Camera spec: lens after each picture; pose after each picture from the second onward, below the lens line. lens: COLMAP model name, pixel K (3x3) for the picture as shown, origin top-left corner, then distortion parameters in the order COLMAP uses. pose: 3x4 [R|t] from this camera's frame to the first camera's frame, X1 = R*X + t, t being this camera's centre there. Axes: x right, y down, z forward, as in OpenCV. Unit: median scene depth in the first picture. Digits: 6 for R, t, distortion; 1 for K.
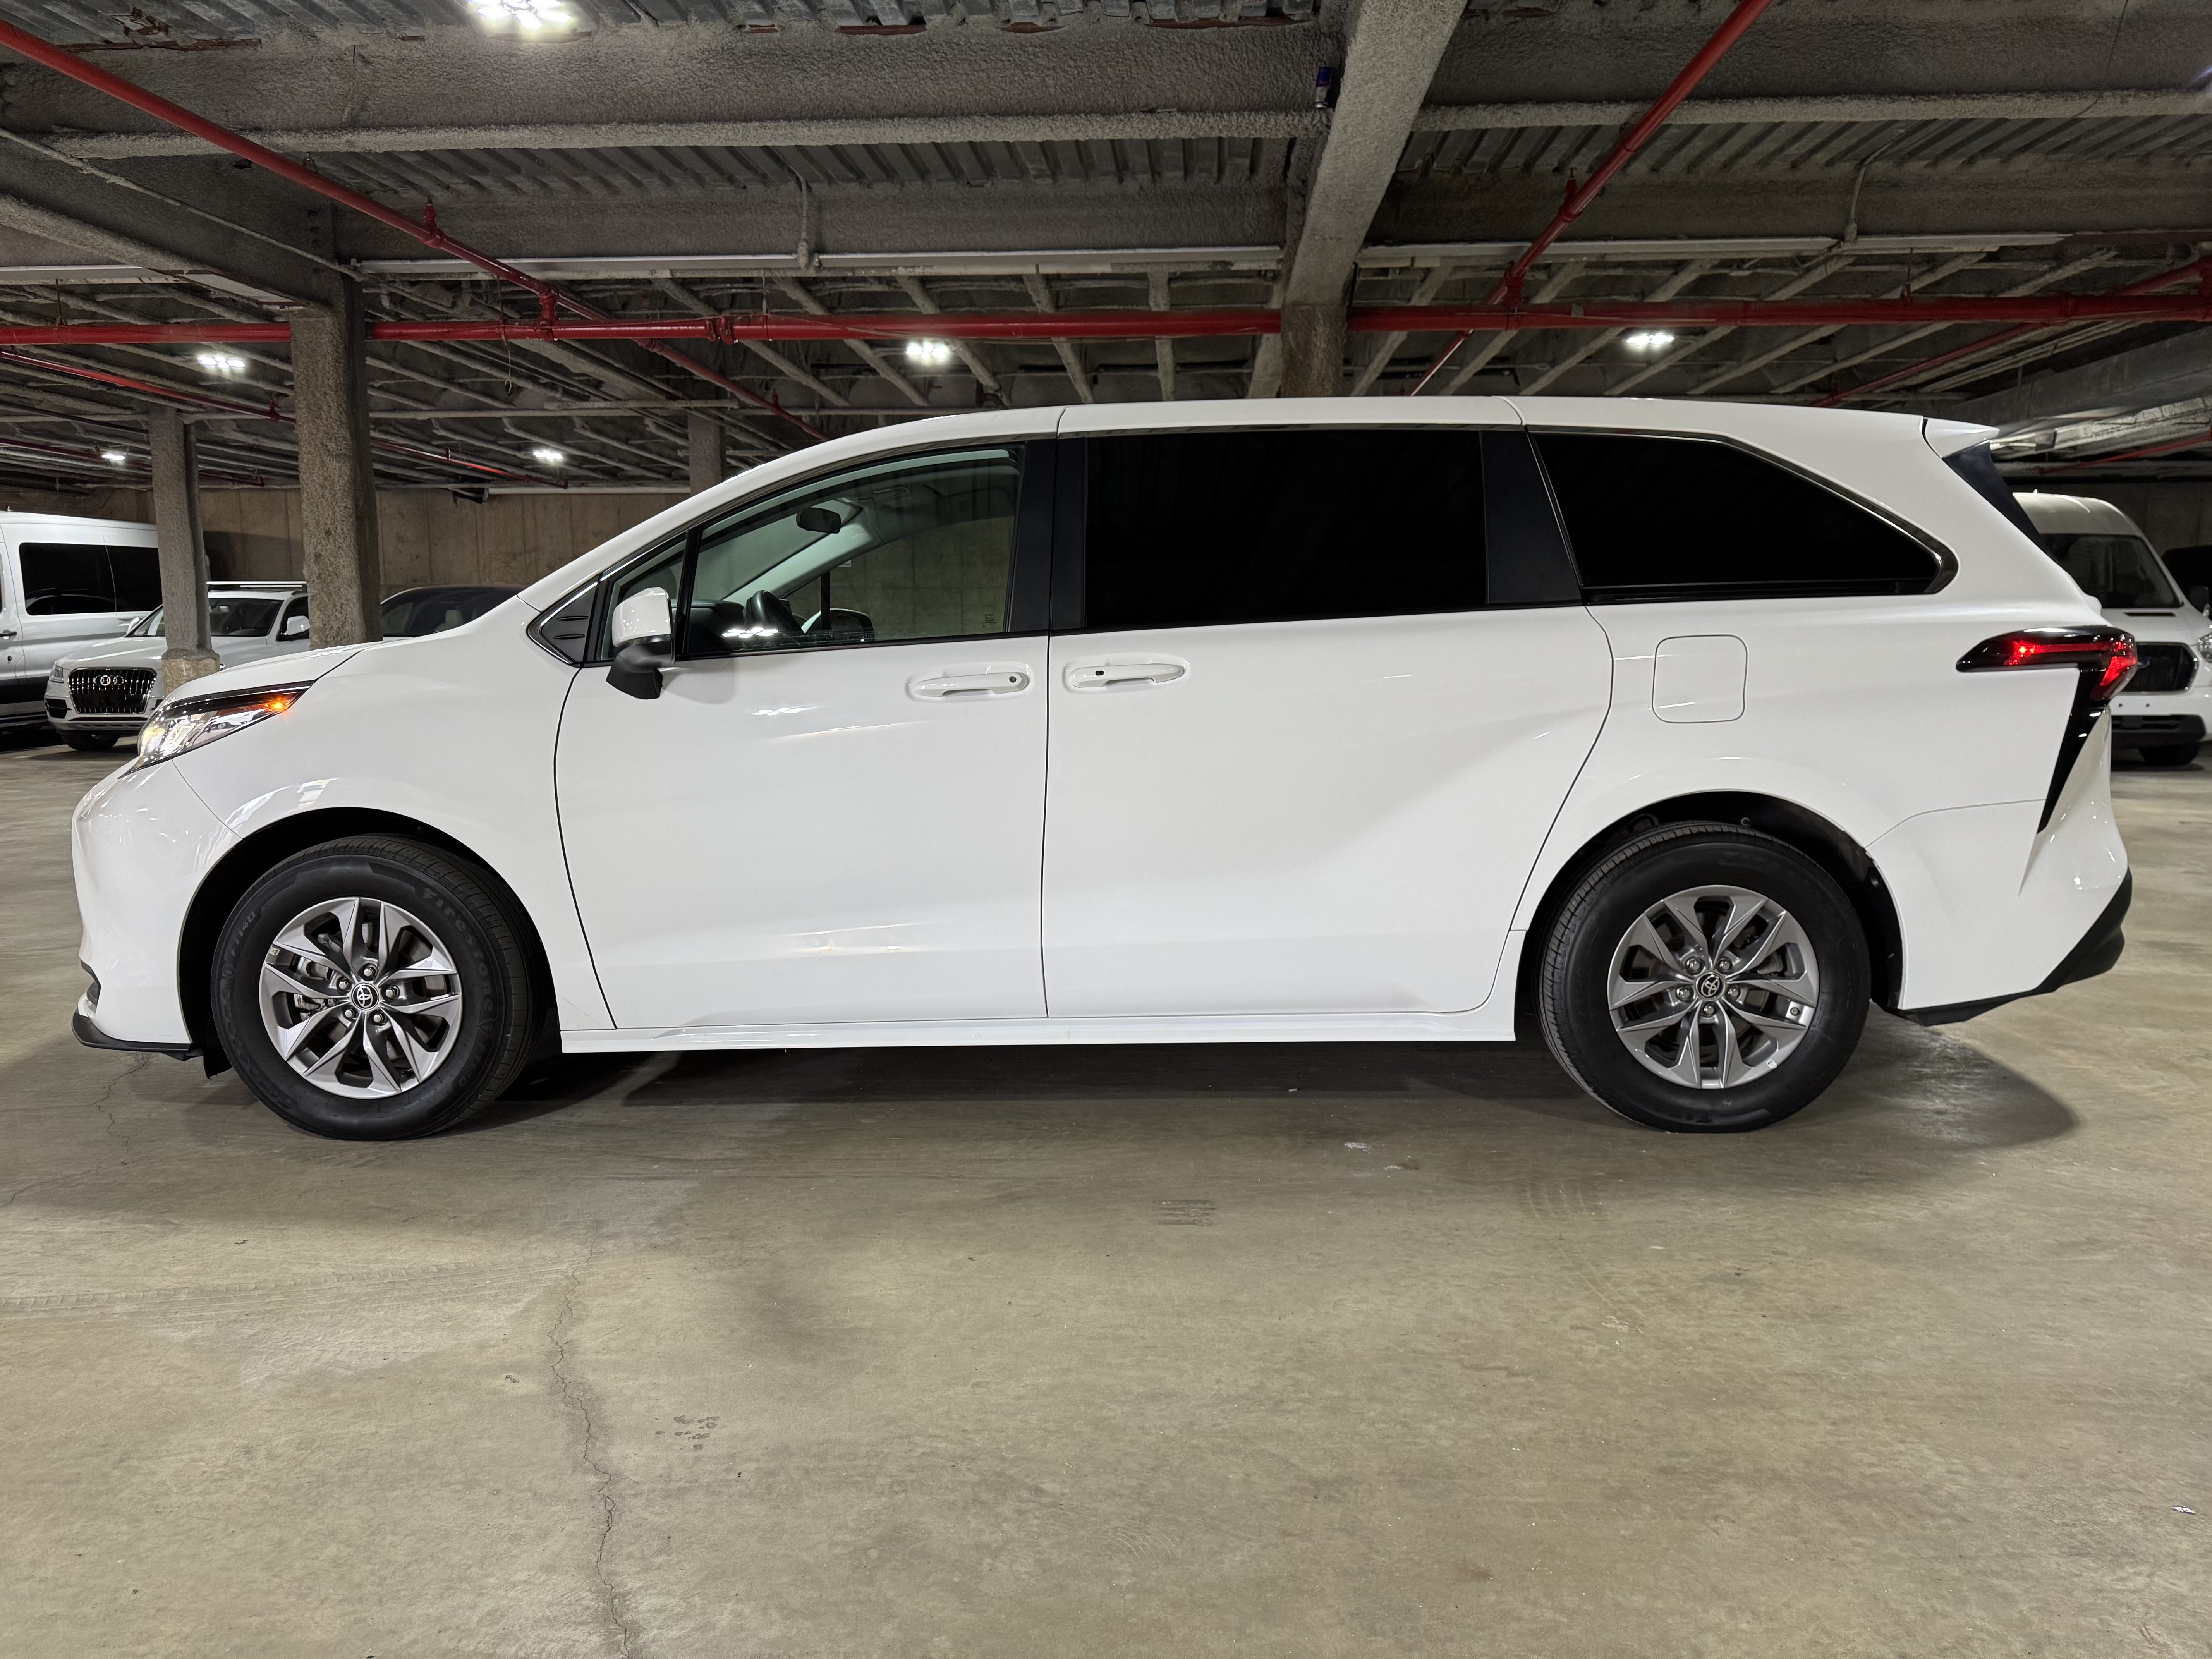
lens RADIAL K [[1679.9, 0, 1187.9], [0, 1679.9, 834.8], [0, 0, 1]] dist [0.072360, -0.145638]
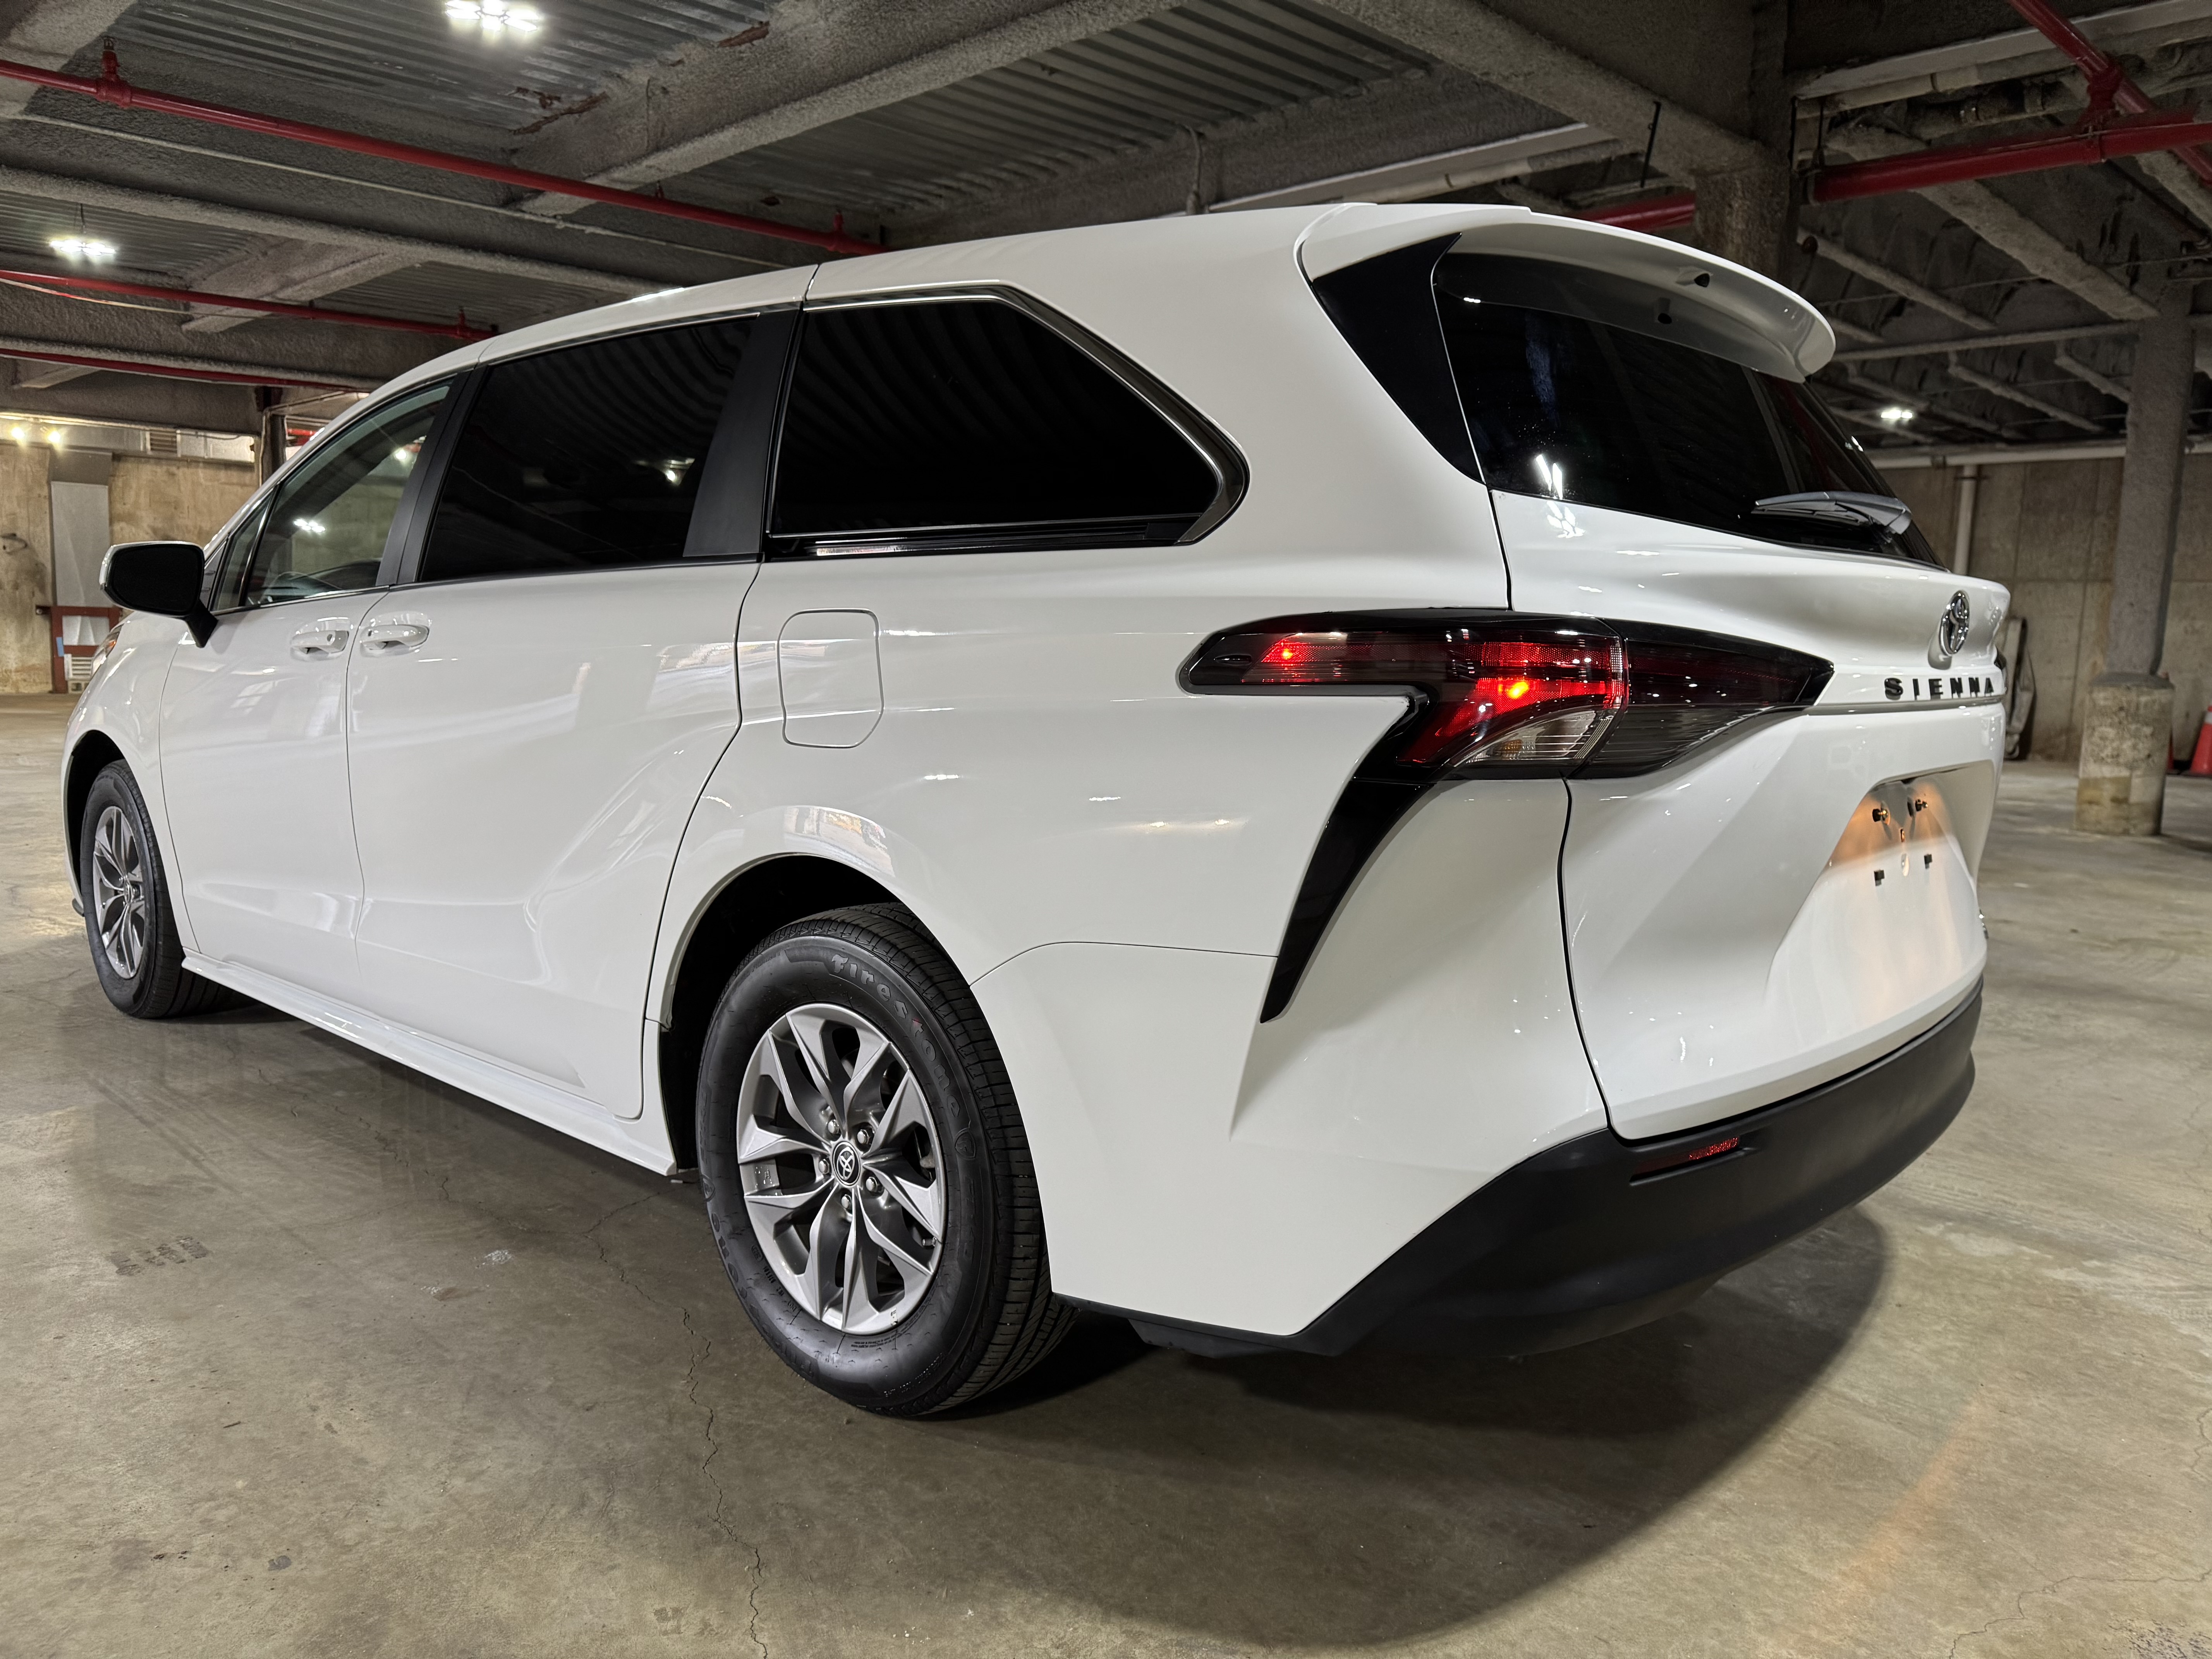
lens RADIAL K [[1679.9, 0, 1187.9], [0, 1679.9, 834.8], [0, 0, 1]] dist [0.072360, -0.145638]
pose [[0.730204, 0.112459, -0.673910, 0.819322], [-0.114174, 0.992576, 0.041926, -0.074349], [0.673621, 0.046328, 0.737623, 0.619533]]
